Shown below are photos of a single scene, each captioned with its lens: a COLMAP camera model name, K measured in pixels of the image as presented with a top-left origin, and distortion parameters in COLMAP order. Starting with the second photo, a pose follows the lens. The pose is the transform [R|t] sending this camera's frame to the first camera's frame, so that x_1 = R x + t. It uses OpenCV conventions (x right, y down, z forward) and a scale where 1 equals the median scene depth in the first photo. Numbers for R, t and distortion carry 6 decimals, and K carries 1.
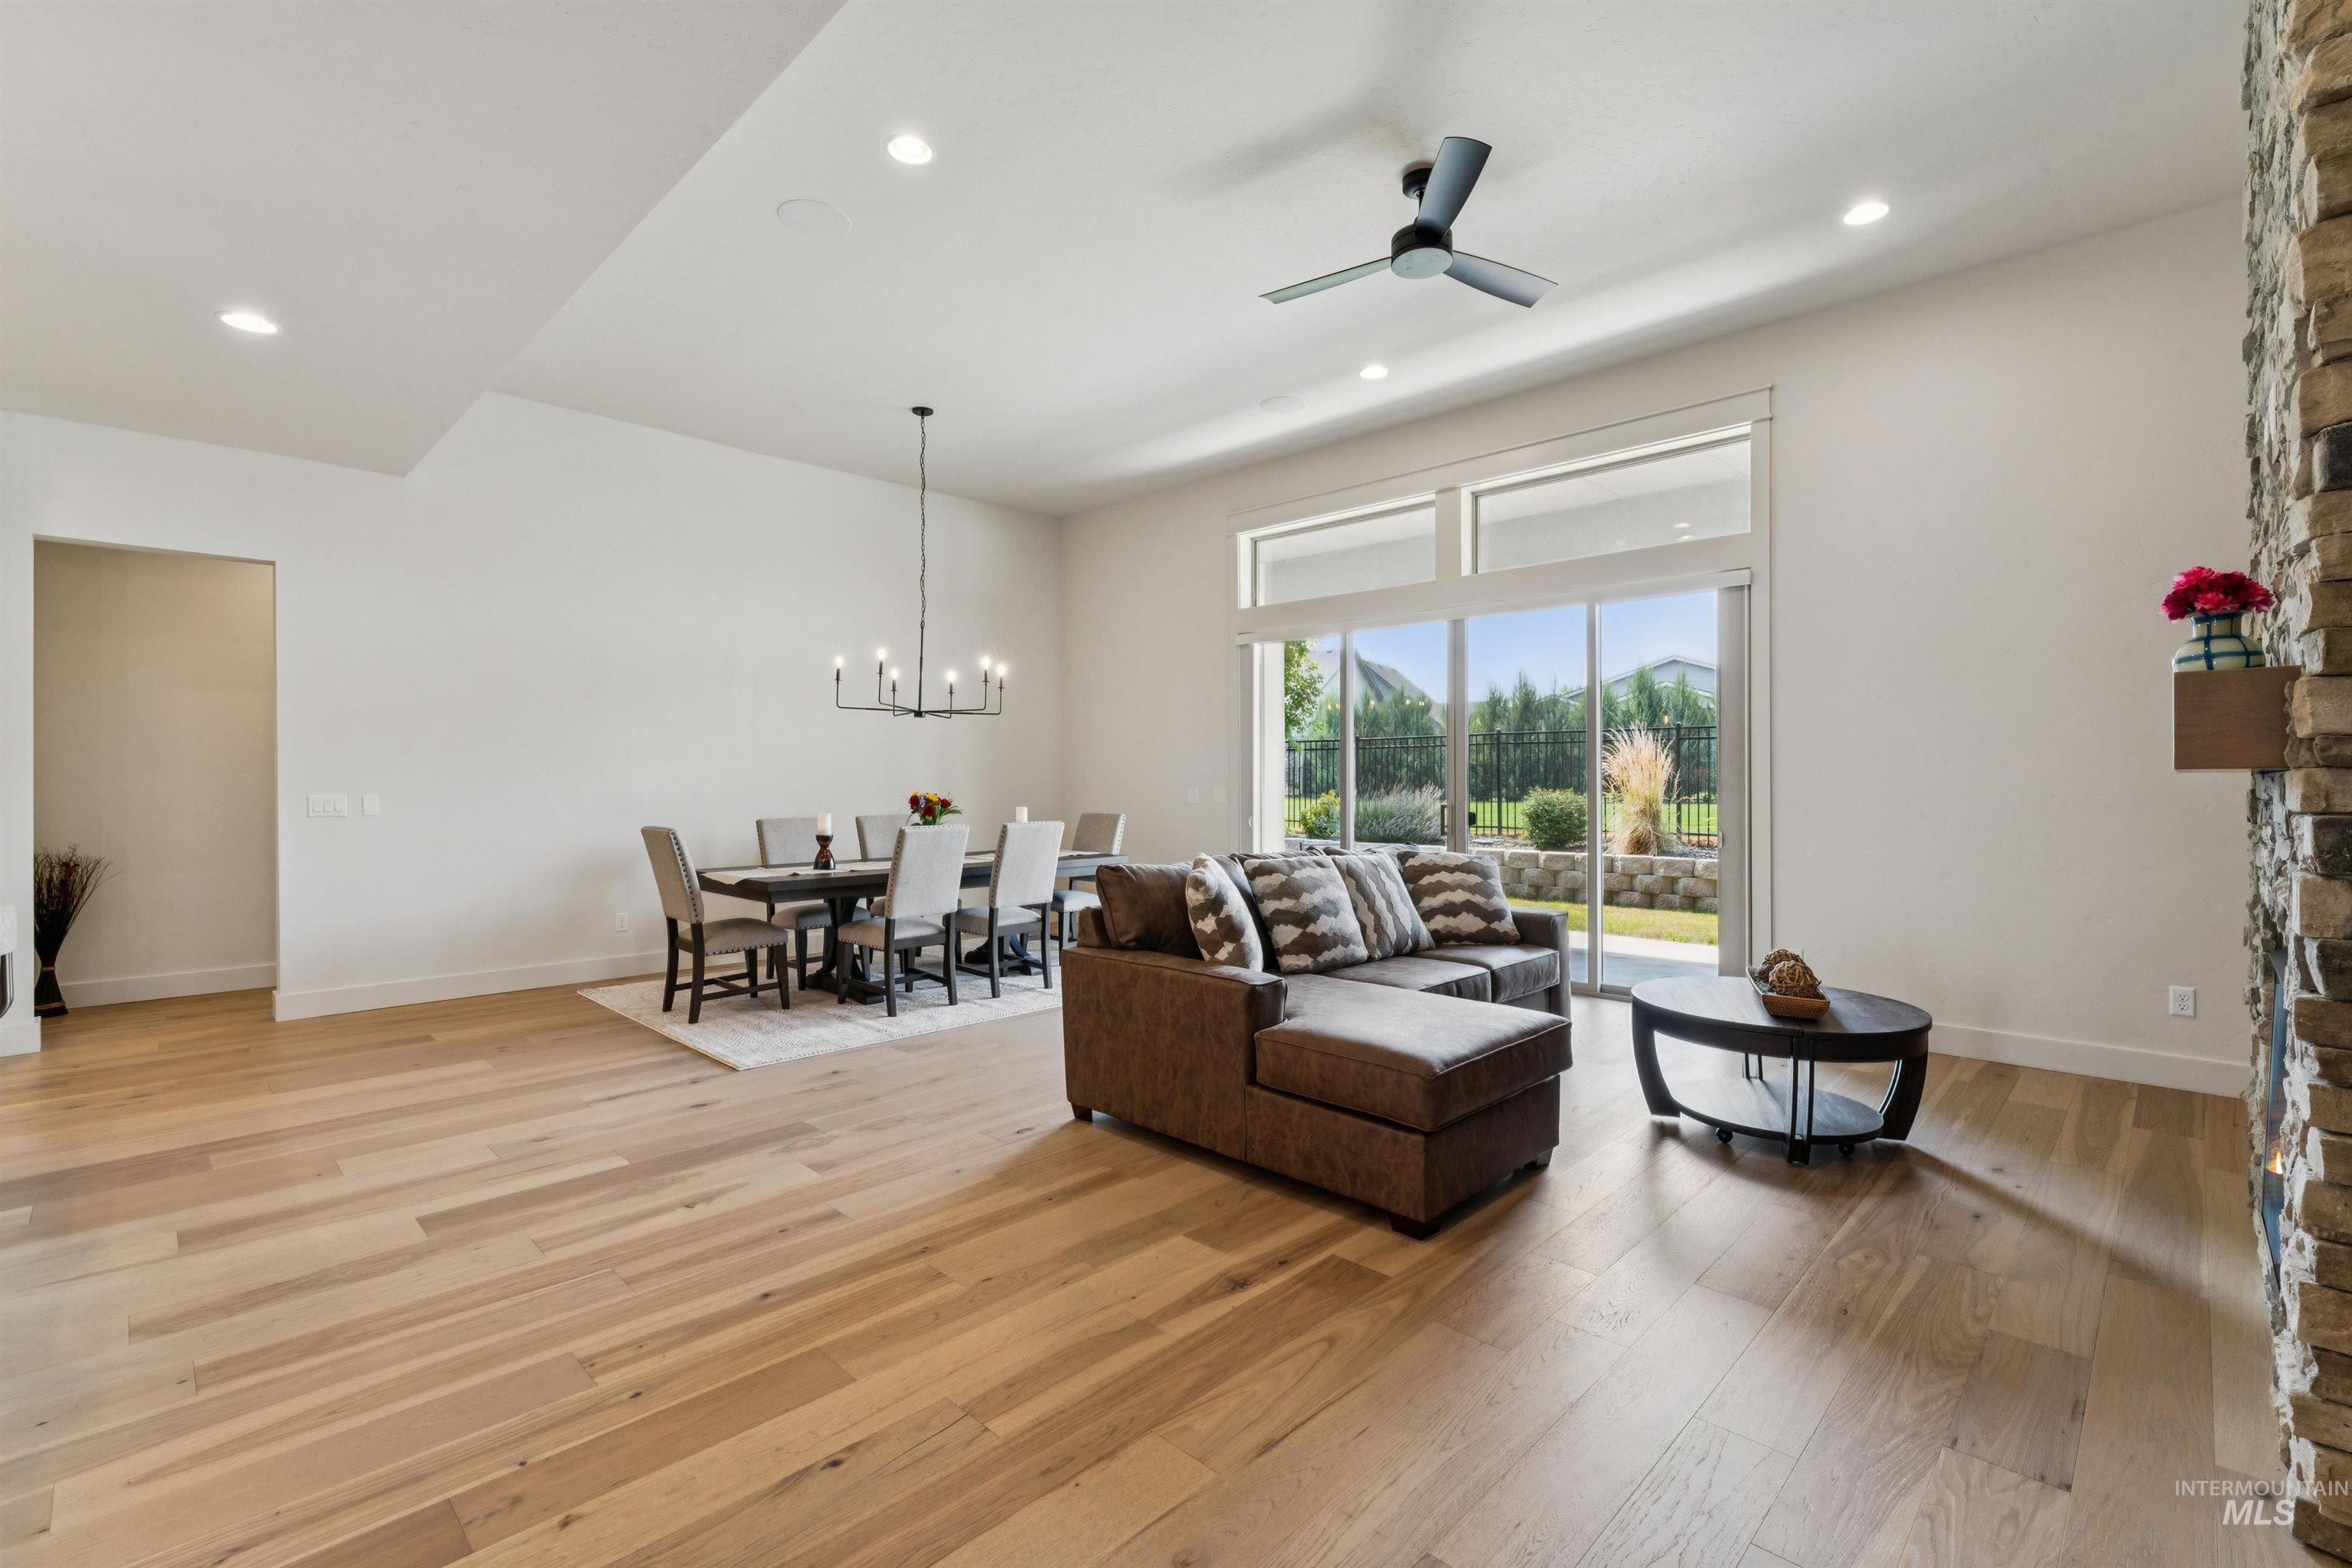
lens RADIAL K [[1036.2, 0, 1181.6], [0, 1036.2, 783.6], [0, 0, 1]] dist [-0.001888, -0.000171]
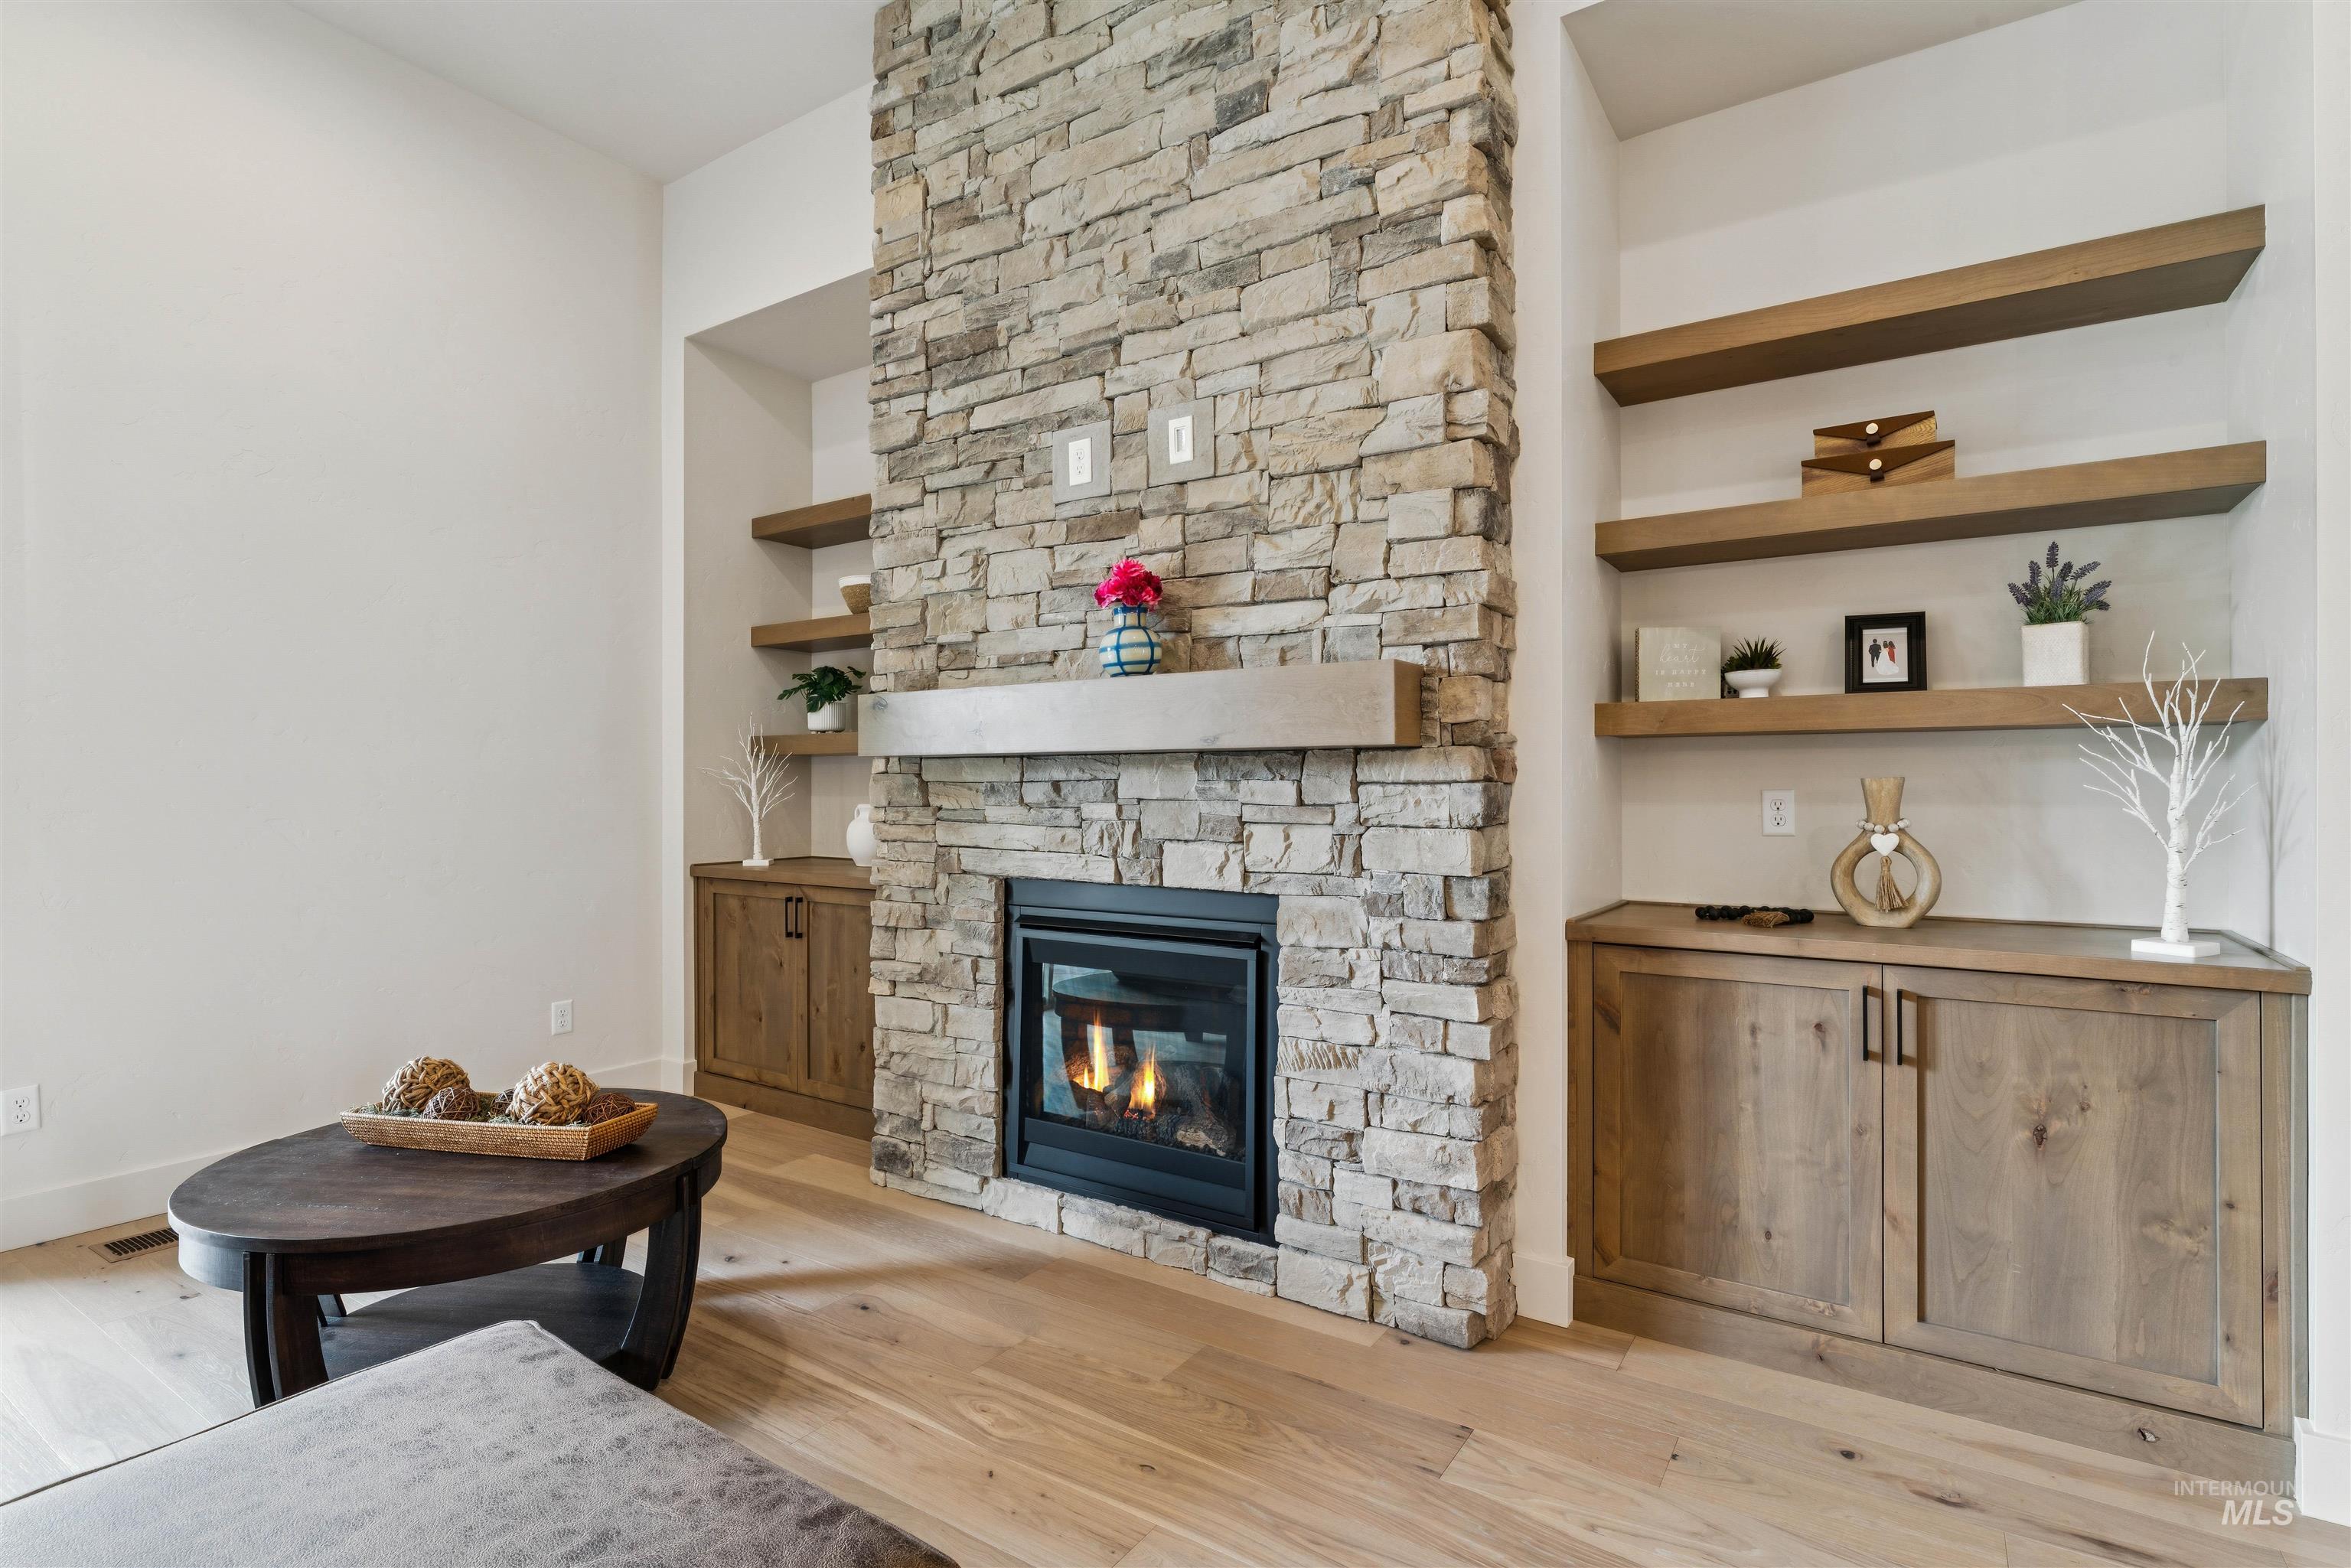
lens RADIAL K [[1125.4, 0, 1177.2], [0, 1125.4, 781.7], [0, 0, 1]] dist [-0.001285, -0.000400]
pose [[-0.191286, 0.006268, 0.981514, -0.121483], [0.003589, 0.999977, -0.005686, 0.018822], [-0.981528, 0.002435, -0.191304, 0.885145]]
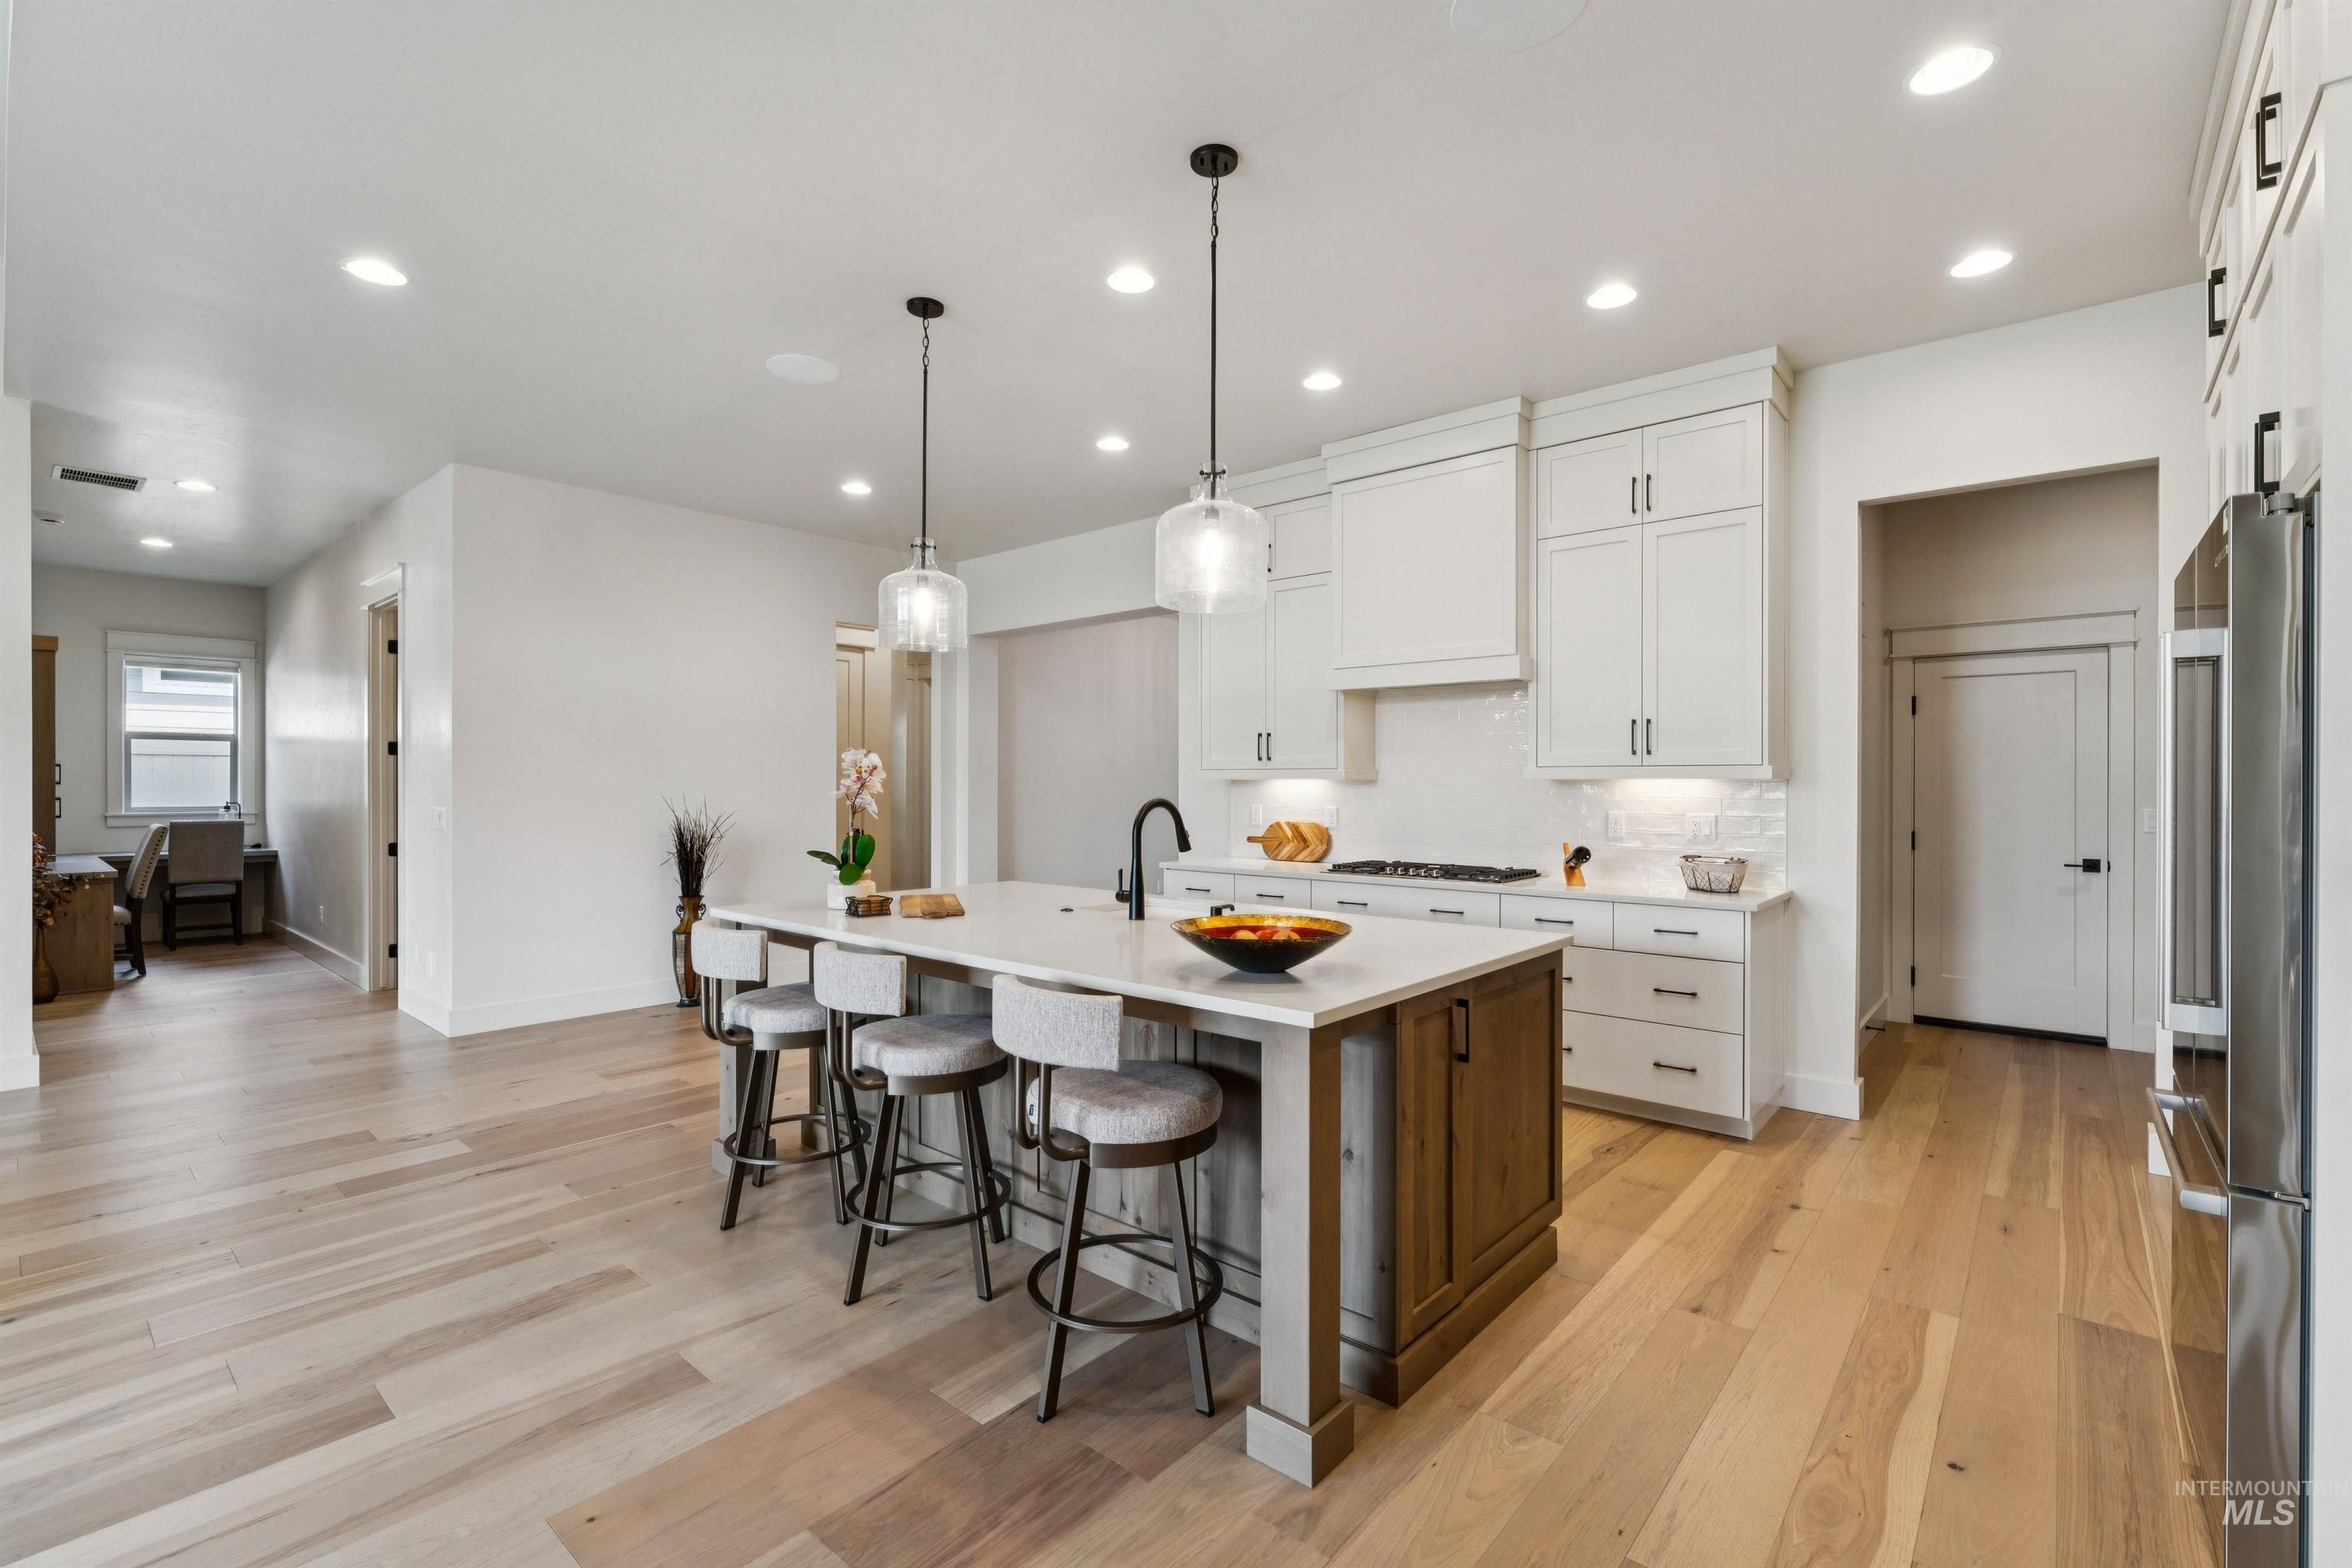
lens RADIAL K [[1028.7, 0, 1177.5], [0, 1028.7, 781.9], [0, 0, 1]] dist [-0.001517, 0.000115]
pose [[-0.998085, -0.000211, -0.061851, -1.176980], [-0.000391, 0.999996, 0.002896, -0.021094], [0.061850, 0.002915, -0.998081, 1.657927]]
